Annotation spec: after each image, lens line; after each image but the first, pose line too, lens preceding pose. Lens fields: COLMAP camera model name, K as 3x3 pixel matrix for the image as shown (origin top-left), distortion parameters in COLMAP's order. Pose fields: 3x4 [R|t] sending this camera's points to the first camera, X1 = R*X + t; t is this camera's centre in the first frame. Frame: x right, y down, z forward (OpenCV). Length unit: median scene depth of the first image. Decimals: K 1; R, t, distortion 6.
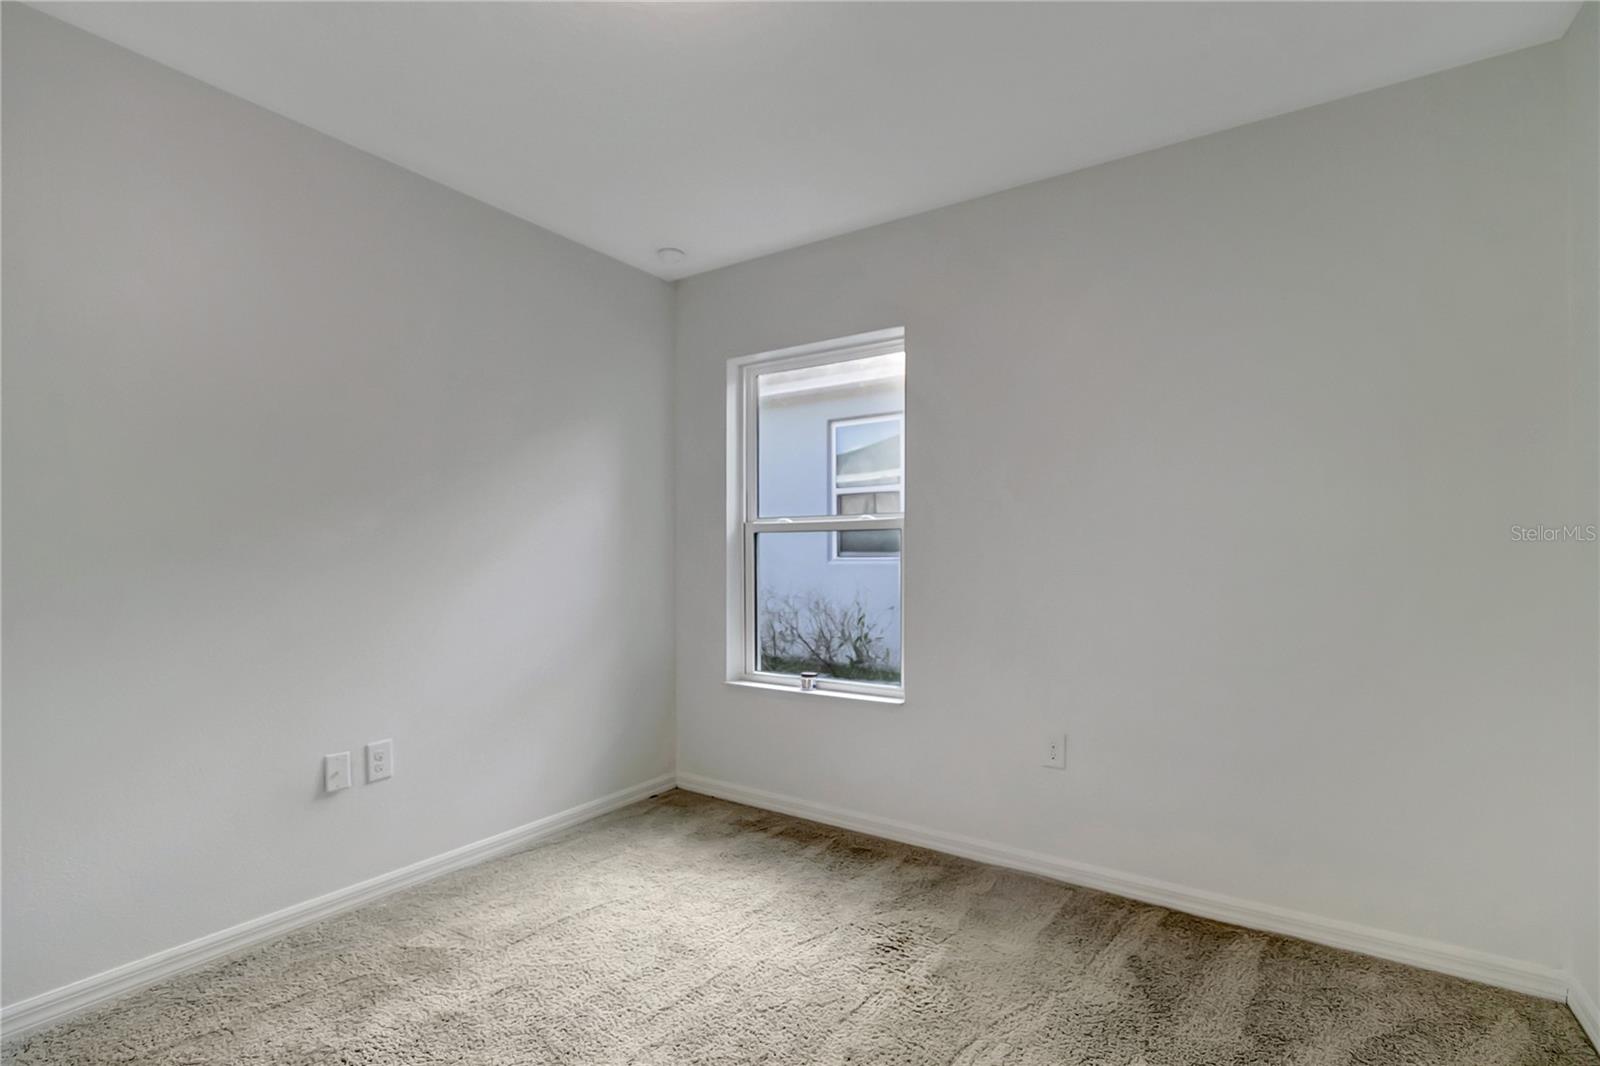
lens RADIAL K [[734.1, 0, 798.3], [0, 734.1, 538.7], [0, 0, 1]] dist [0.011445, -0.001086]
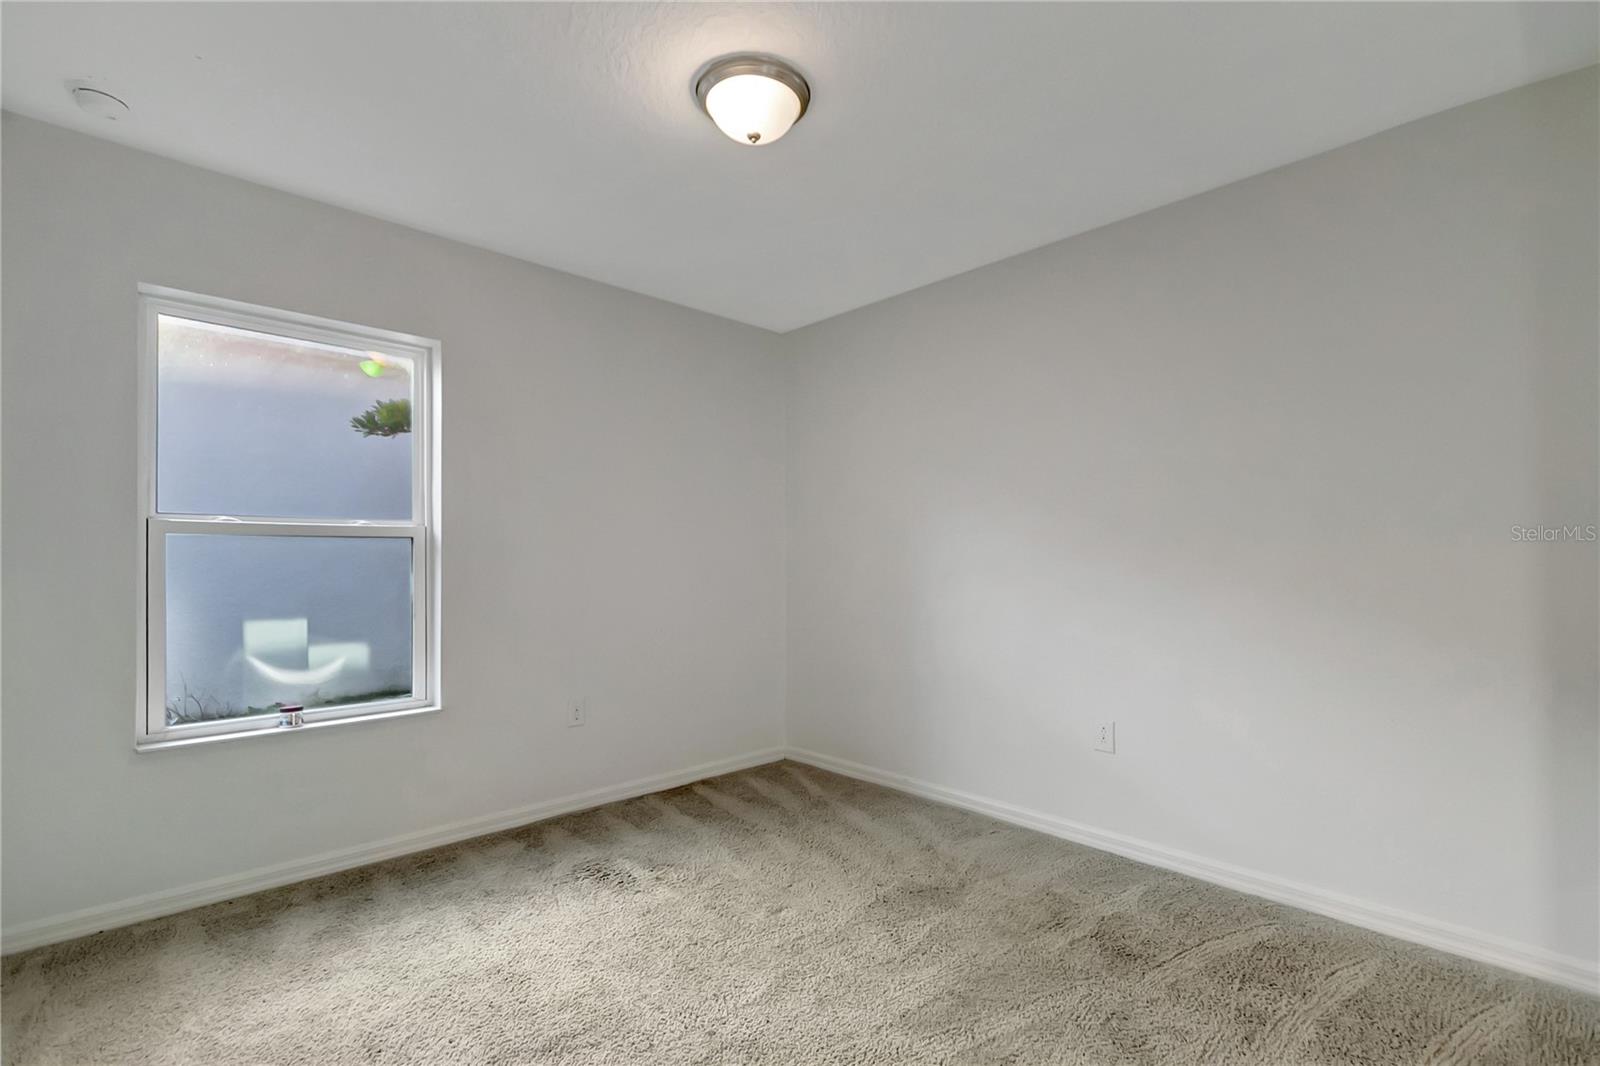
lens RADIAL K [[734.1, 0, 796.4], [0, 734.1, 543.9], [0, 0, 1]] dist [0.011445, -0.001086]
pose [[0.229747, 0.018399, 0.973076, -0.892854], [-0.024458, 0.999615, -0.013126, -0.011430], [-0.972943, -0.020784, 0.230108, 0.334331]]
